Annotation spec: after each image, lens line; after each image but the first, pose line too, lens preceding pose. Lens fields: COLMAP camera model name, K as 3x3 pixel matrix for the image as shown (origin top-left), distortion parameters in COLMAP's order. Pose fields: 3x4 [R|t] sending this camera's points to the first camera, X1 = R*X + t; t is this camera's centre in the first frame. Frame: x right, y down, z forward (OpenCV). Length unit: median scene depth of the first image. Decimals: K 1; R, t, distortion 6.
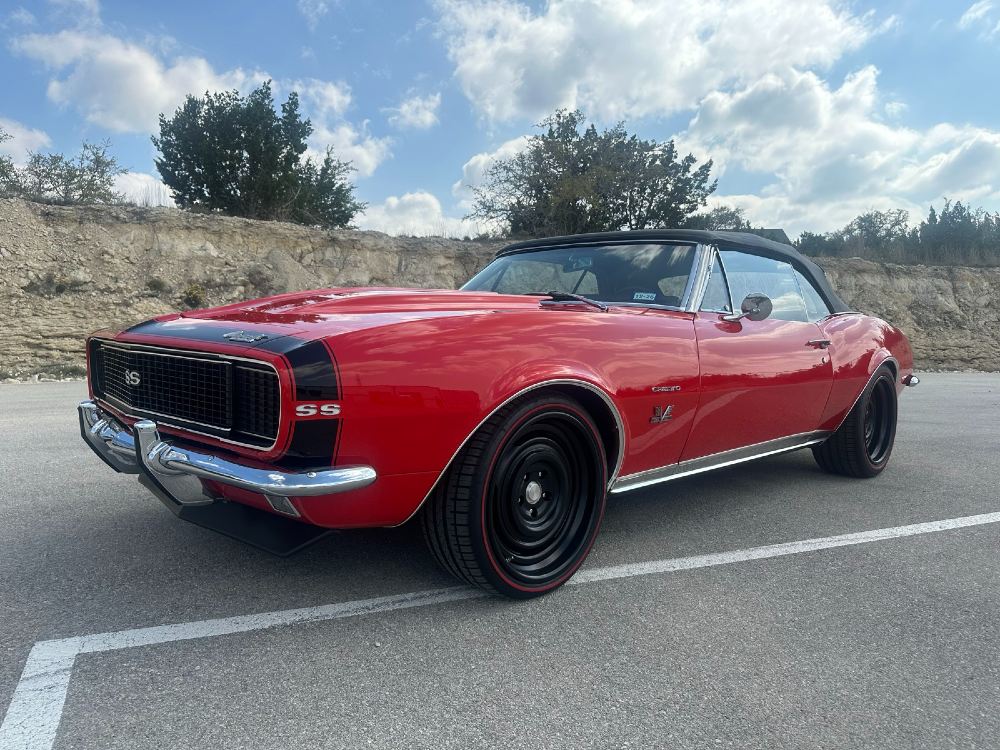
lens RADIAL K [[721.1, 0, 493.9], [0, 721.1, 380.1], [0, 0, 1]] dist [0.027481, -0.041671]
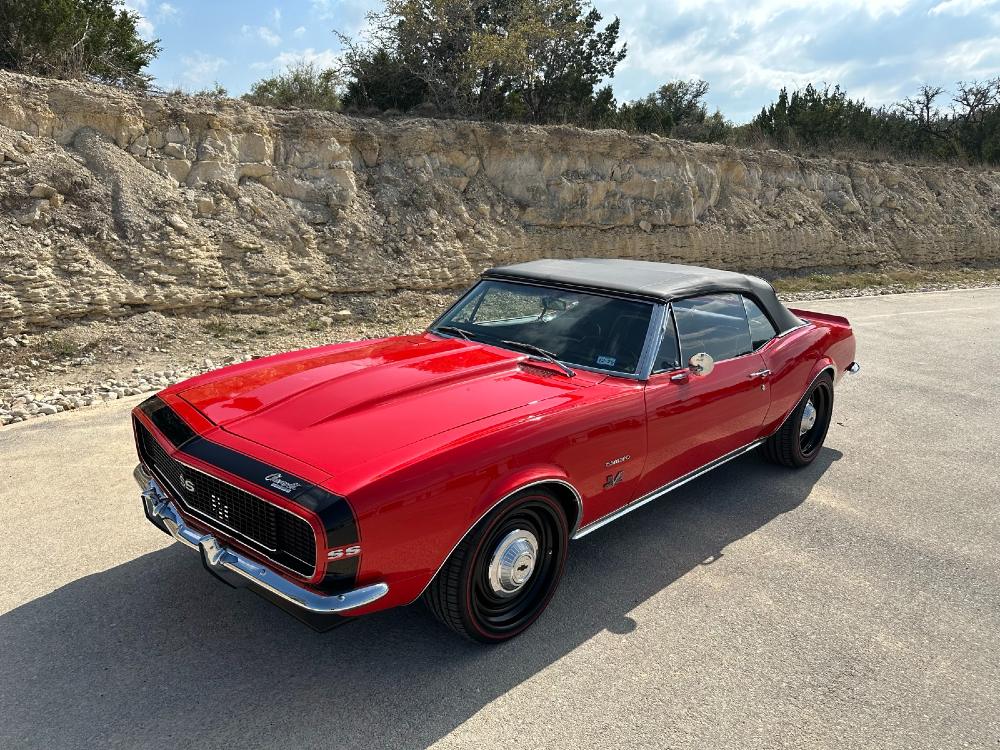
lens RADIAL K [[721.1, 0, 499.4], [0, 721.1, 384.0], [0, 0, 1]] dist [0.027481, -0.041671]
pose [[0.944687, -0.077350, 0.318721, -0.185666], [0.013339, 0.980048, 0.198312, -0.087412], [-0.327701, -0.183092, 0.926871, 0.286813]]
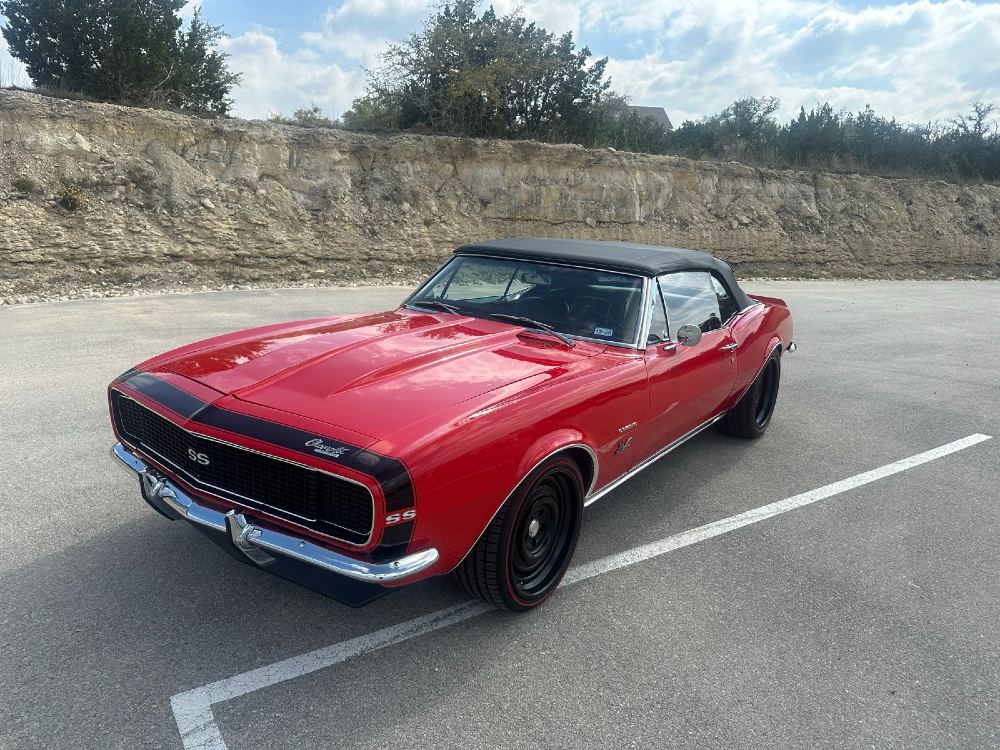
lens RADIAL K [[721.1, 0, 501.1], [0, 721.1, 383.9], [0, 0, 1]] dist [0.027481, -0.041671]
pose [[0.984413, -0.018892, 0.174855, -0.034313], [-0.013436, 0.983230, 0.181873, -0.050797], [-0.175359, -0.181387, 0.967651, -0.027278]]
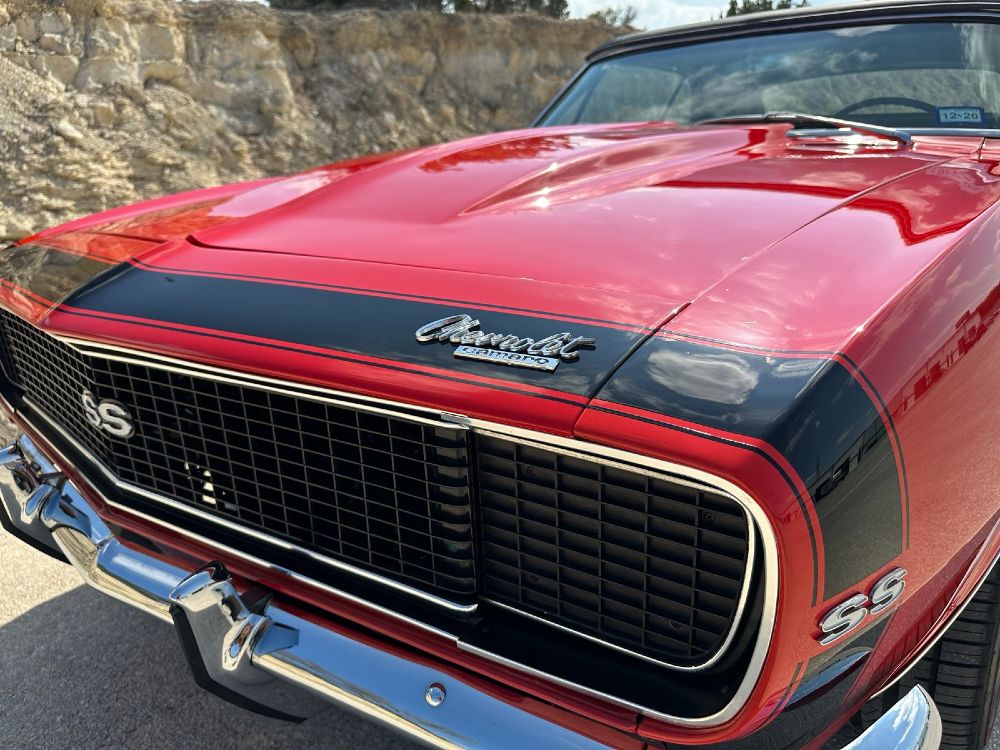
lens RADIAL K [[721.1, 0, 509.3], [0, 721.1, 376.5], [0, 0, 1]] dist [0.027481, -0.041671]
pose [[0.898269, -0.181378, 0.400268, -0.196768], [0.081843, 0.963962, 0.253140, -0.045080], [-0.431756, -0.194629, 0.880742, 0.405639]]
